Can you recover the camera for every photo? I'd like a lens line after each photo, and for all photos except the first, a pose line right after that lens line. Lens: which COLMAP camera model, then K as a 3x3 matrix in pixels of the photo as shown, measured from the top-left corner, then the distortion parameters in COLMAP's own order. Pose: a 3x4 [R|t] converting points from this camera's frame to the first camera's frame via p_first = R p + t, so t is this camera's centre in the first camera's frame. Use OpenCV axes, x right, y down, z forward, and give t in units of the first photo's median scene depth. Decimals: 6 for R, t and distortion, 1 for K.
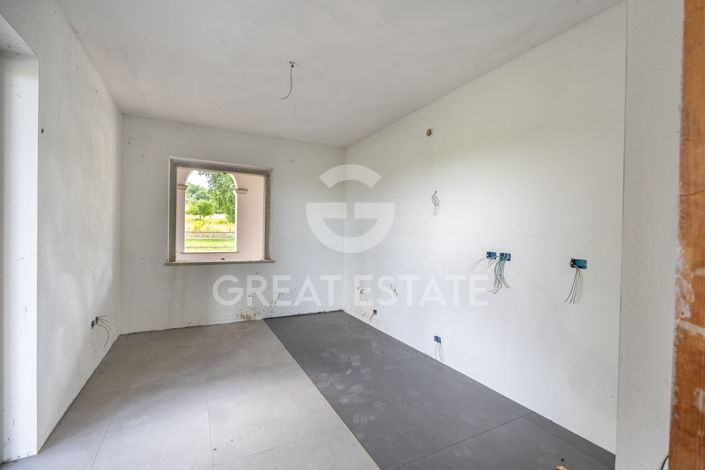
lens RADIAL K [[318.9, 0, 352.6], [0, 318.9, 234.2], [0, 0, 1]] dist [-0.005701, -0.000483]
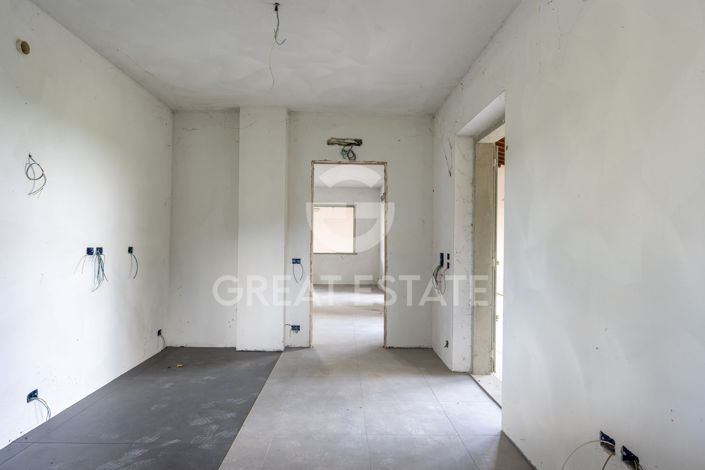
lens RADIAL K [[475.7, 0, 352.6], [0, 475.7, 235.8], [0, 0, 1]] dist [0.002569, 0.000157]
pose [[-0.902079, -0.027027, 0.430723, -0.840968], [-0.027943, 0.999601, 0.004200, -0.005383], [-0.430665, -0.008247, -0.902474, 1.916538]]
